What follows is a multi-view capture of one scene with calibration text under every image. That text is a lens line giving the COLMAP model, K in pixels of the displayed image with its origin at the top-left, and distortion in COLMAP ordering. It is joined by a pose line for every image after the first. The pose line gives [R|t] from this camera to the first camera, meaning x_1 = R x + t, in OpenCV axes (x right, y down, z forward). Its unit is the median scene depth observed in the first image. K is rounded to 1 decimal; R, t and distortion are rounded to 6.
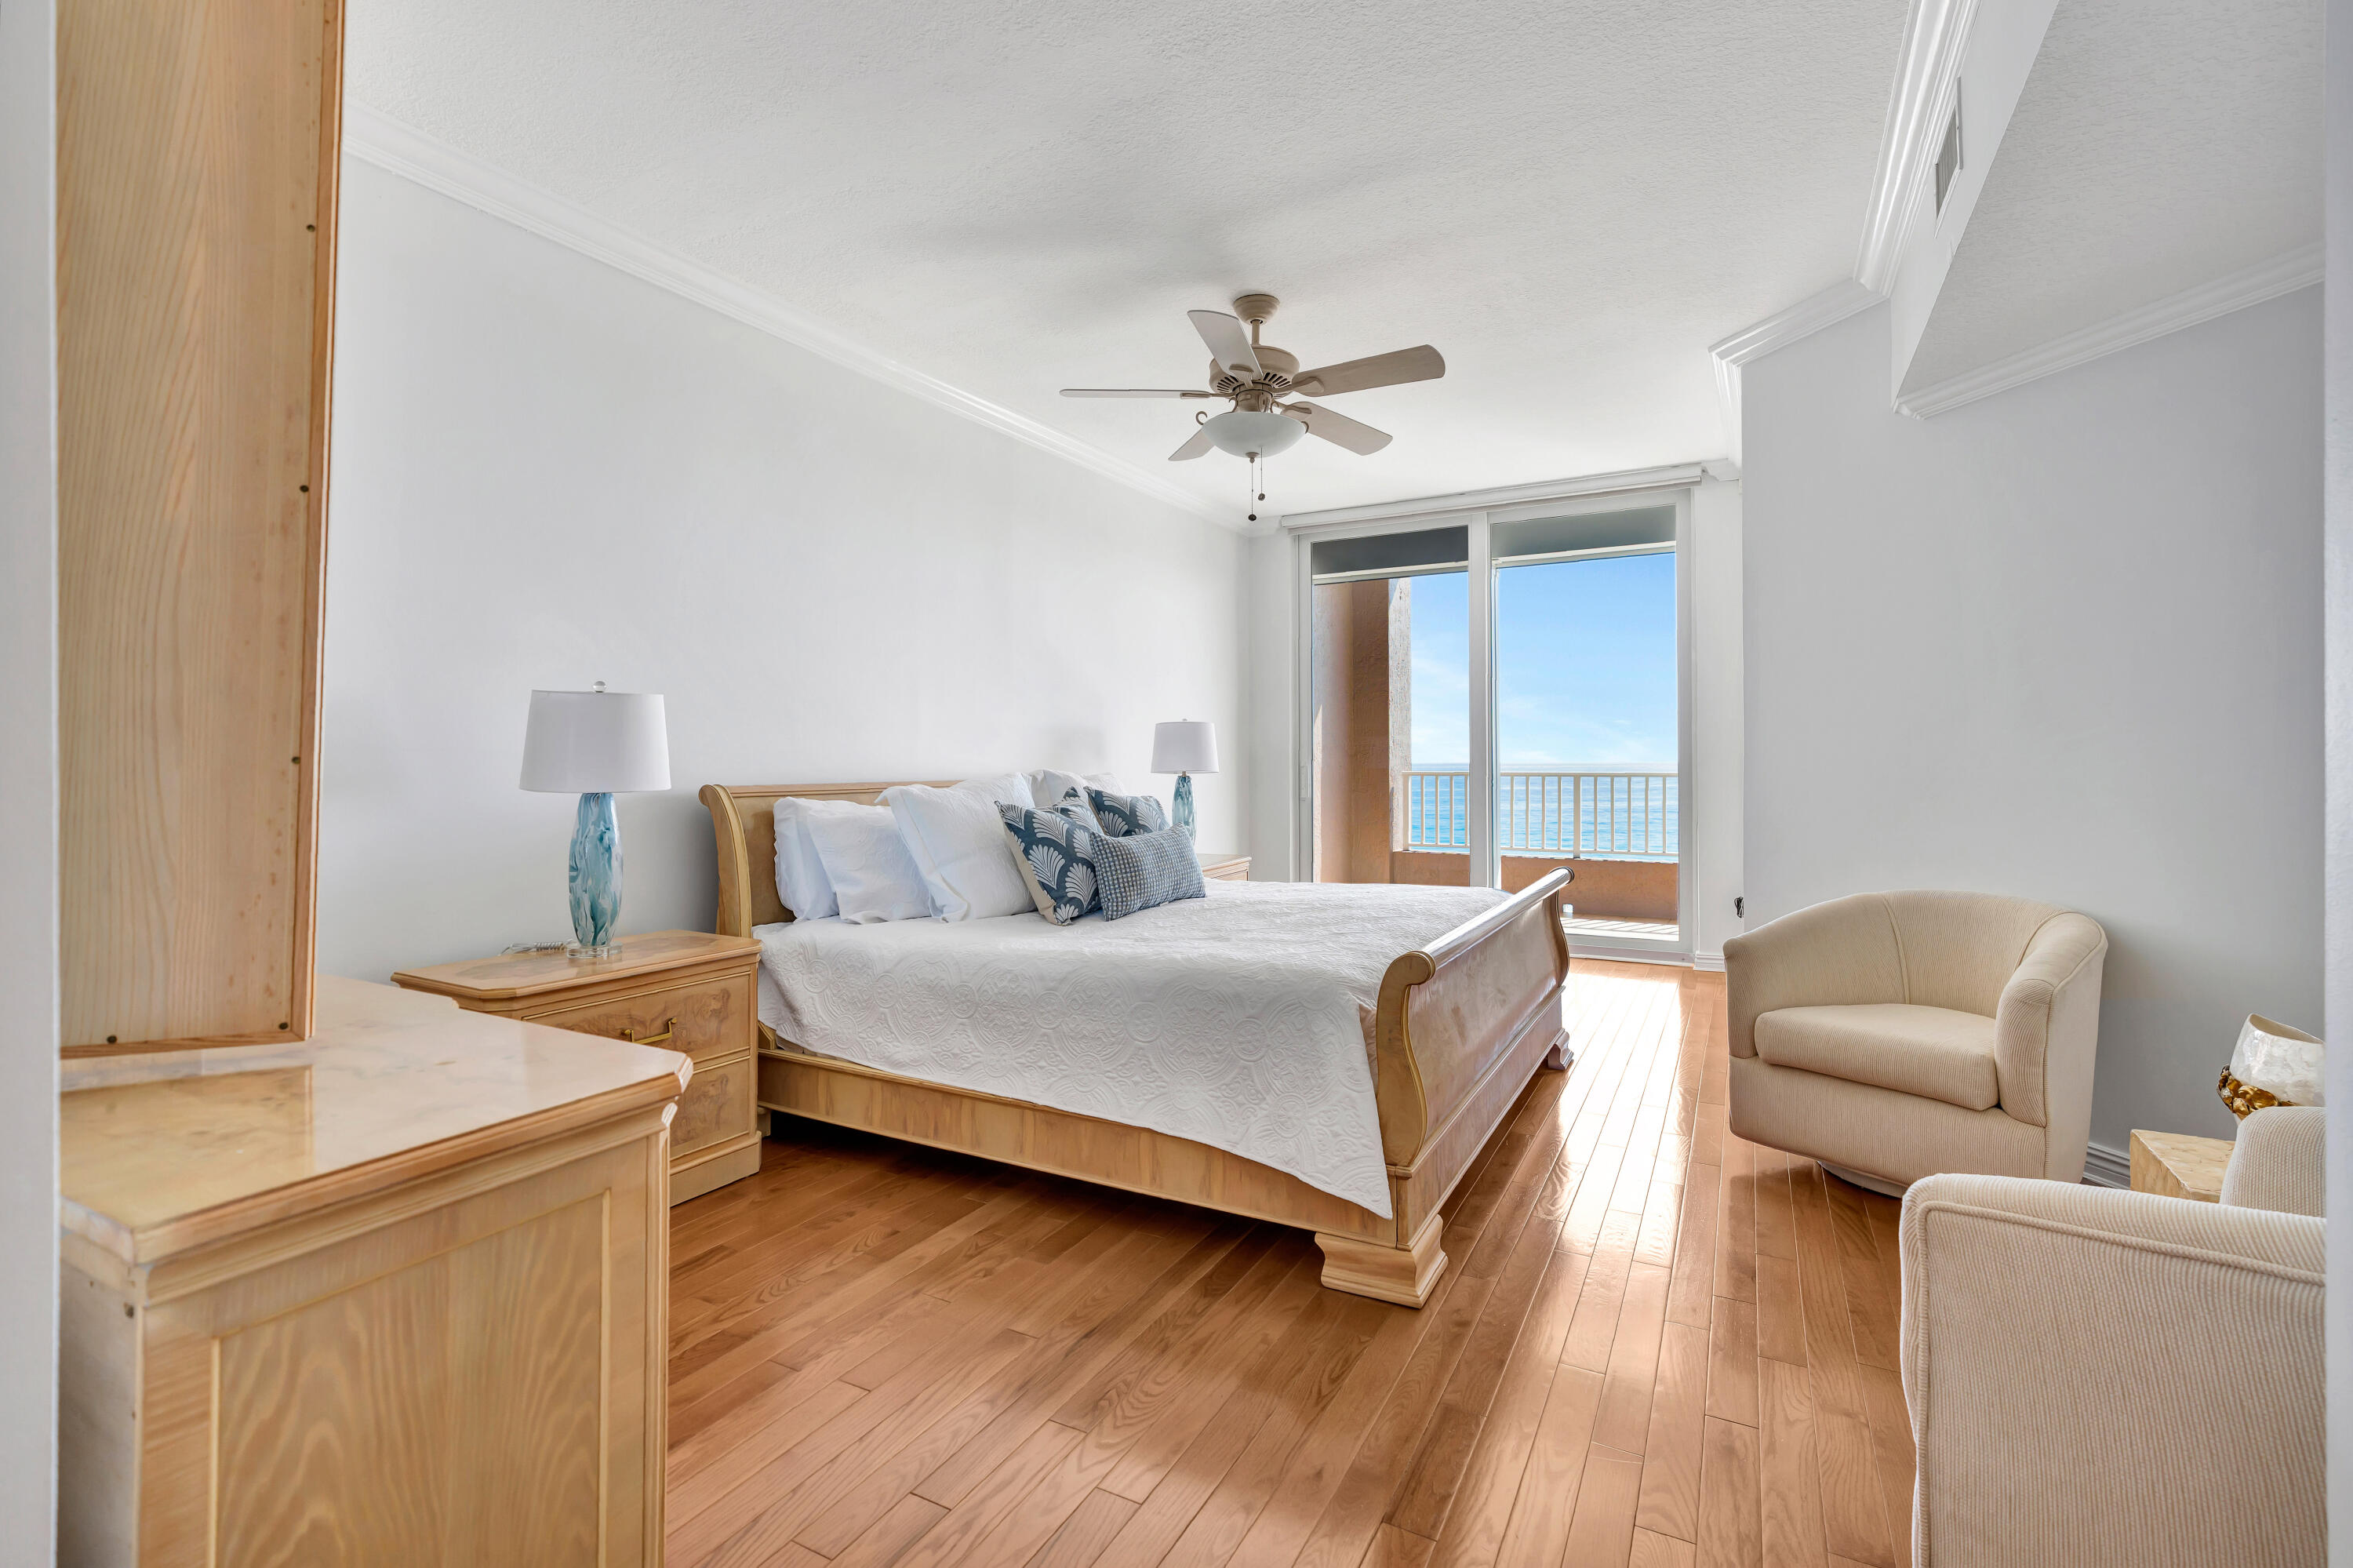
lens RADIAL K [[1046.3, 0, 1157.2], [0, 1046.3, 771.9], [0, 0, 1]] dist [-0.009127, 0.001837]
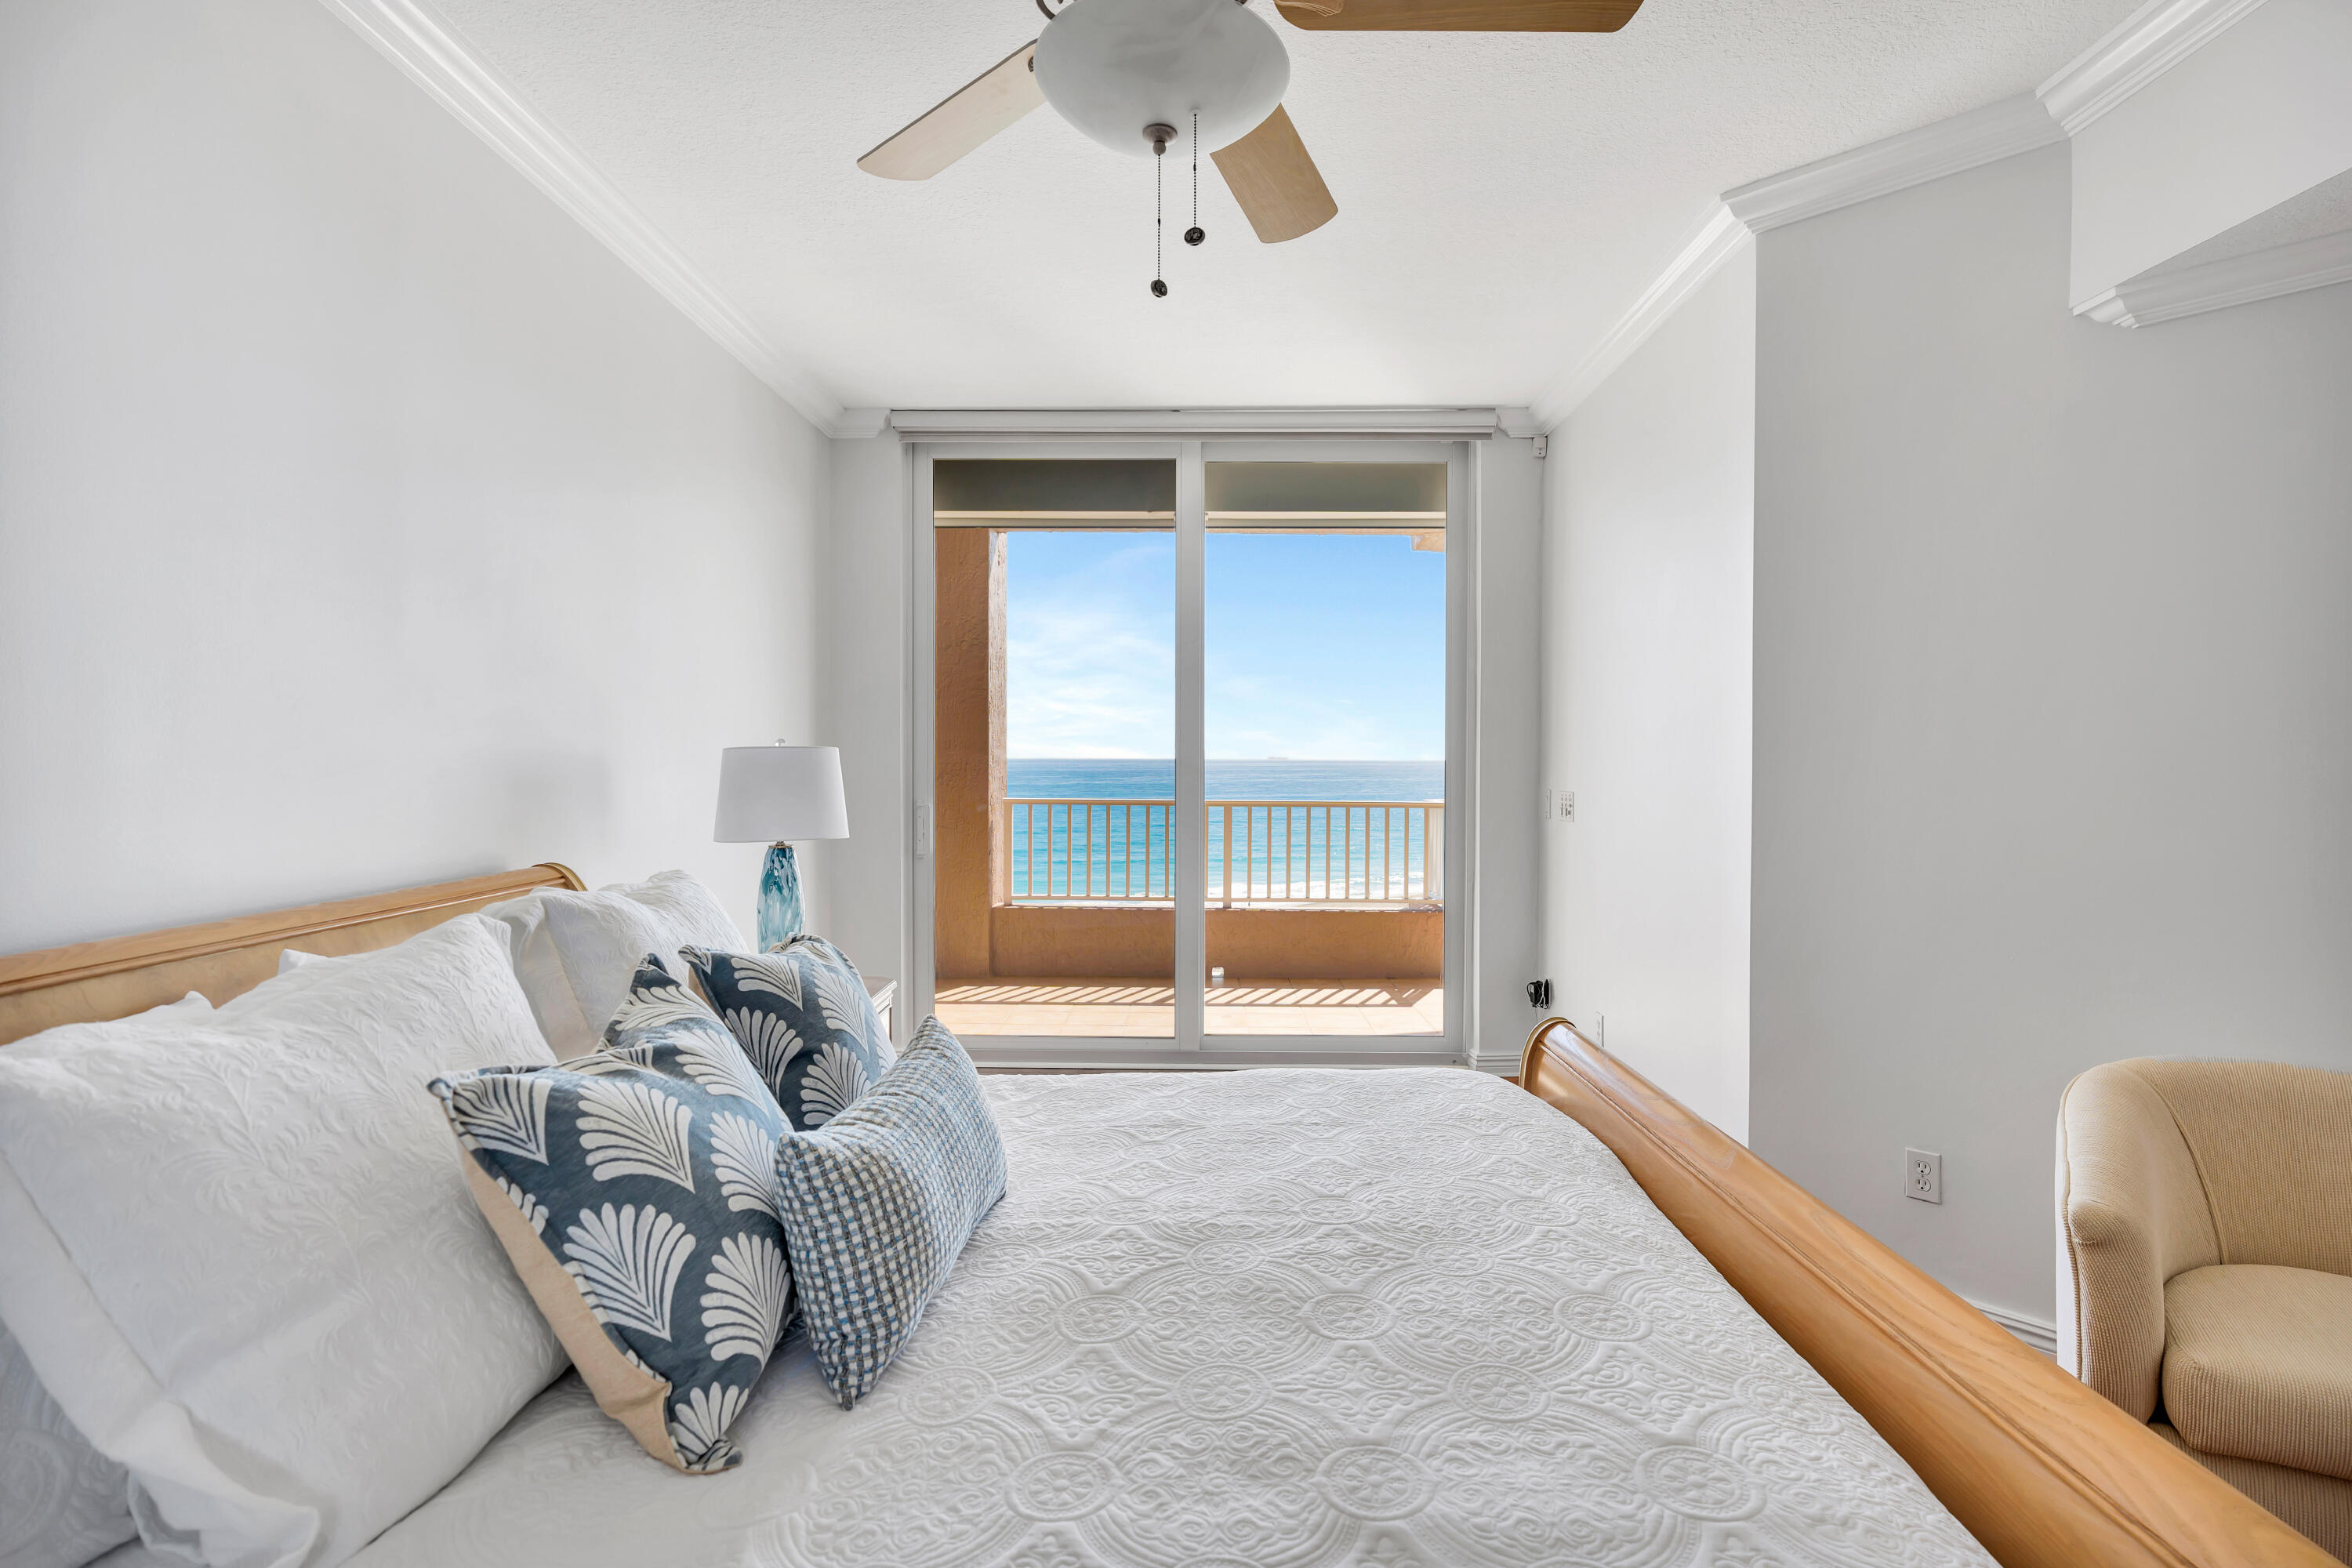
lens RADIAL K [[1111.0, 0, 1157.7], [0, 1111.0, 770.1], [0, 0, 1]] dist [-0.008652, 0.000364]
pose [[0.872675, -0.001391, 0.488300, -0.124419], [-0.000631, 0.999992, 0.003978, -0.055821], [-0.488301, -0.003780, 0.872667, 0.616064]]
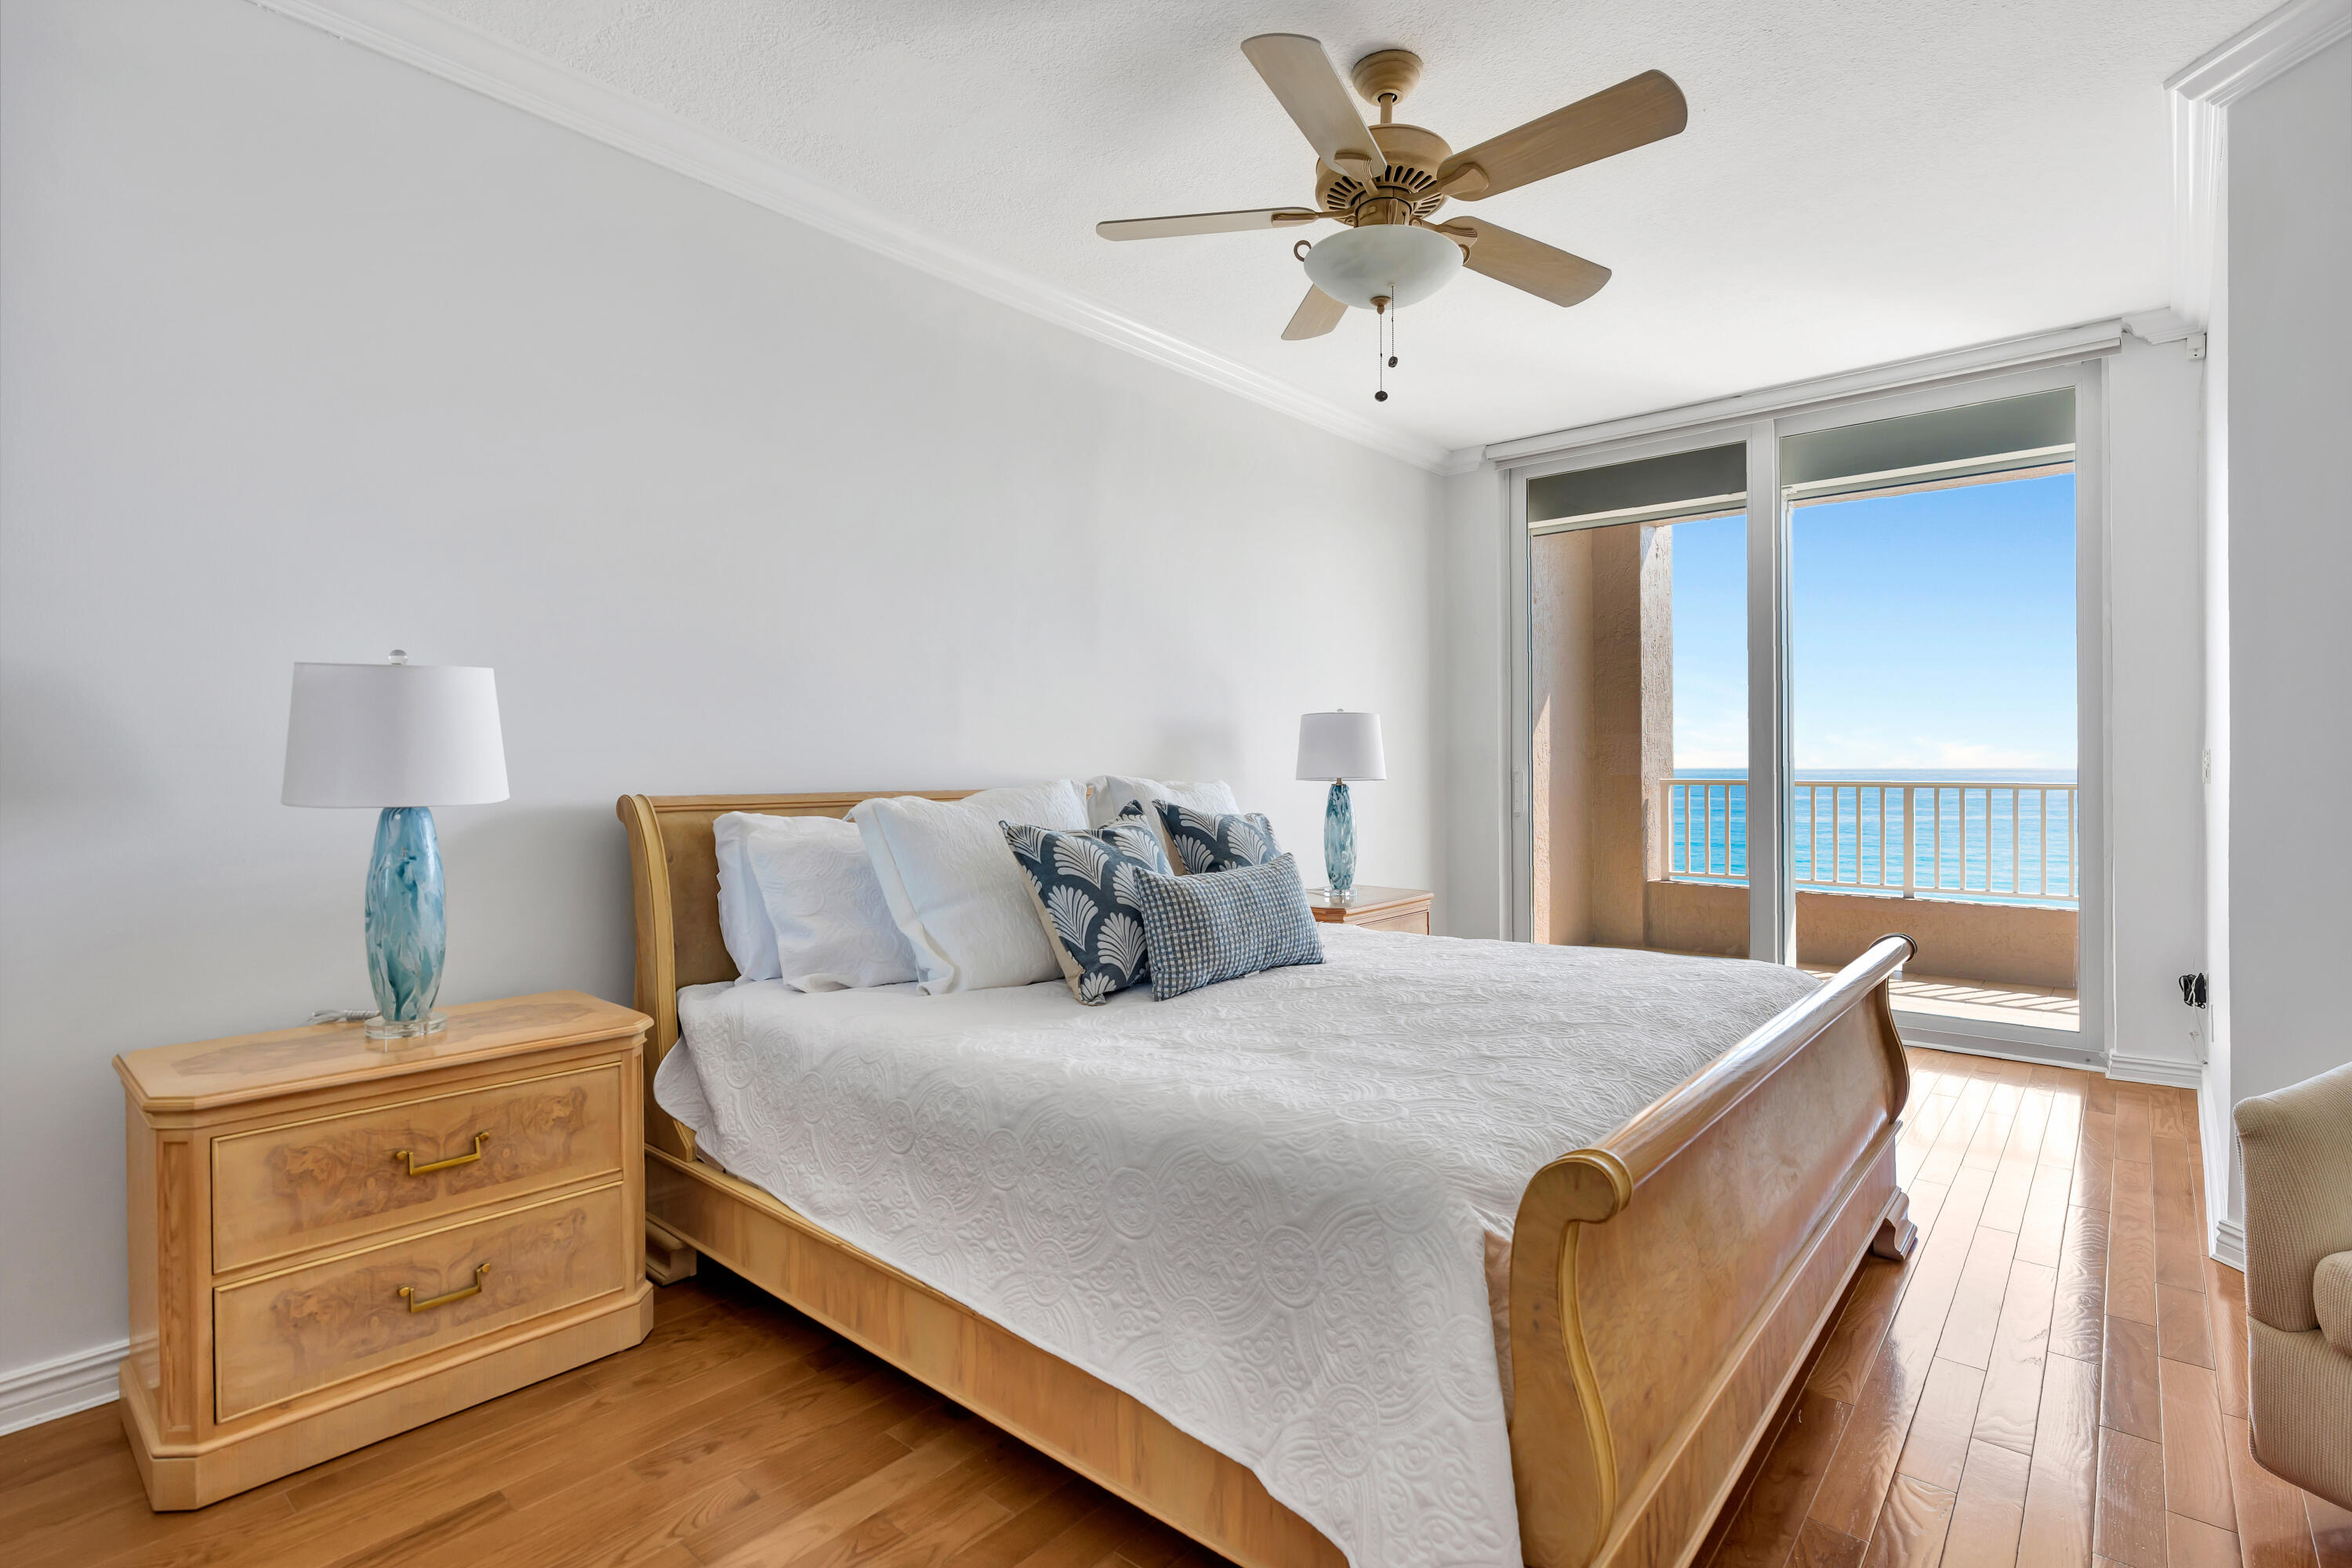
lens RADIAL K [[1111.0, 0, 1173.0], [0, 1111.0, 770.1], [0, 0, 1]] dist [-0.008652, 0.000364]
pose [[0.980428, 0.003127, -0.196855, 0.099279], [-0.004207, 0.999978, -0.005071, -0.002630], [0.196834, 0.005800, 0.980420, 0.284003]]
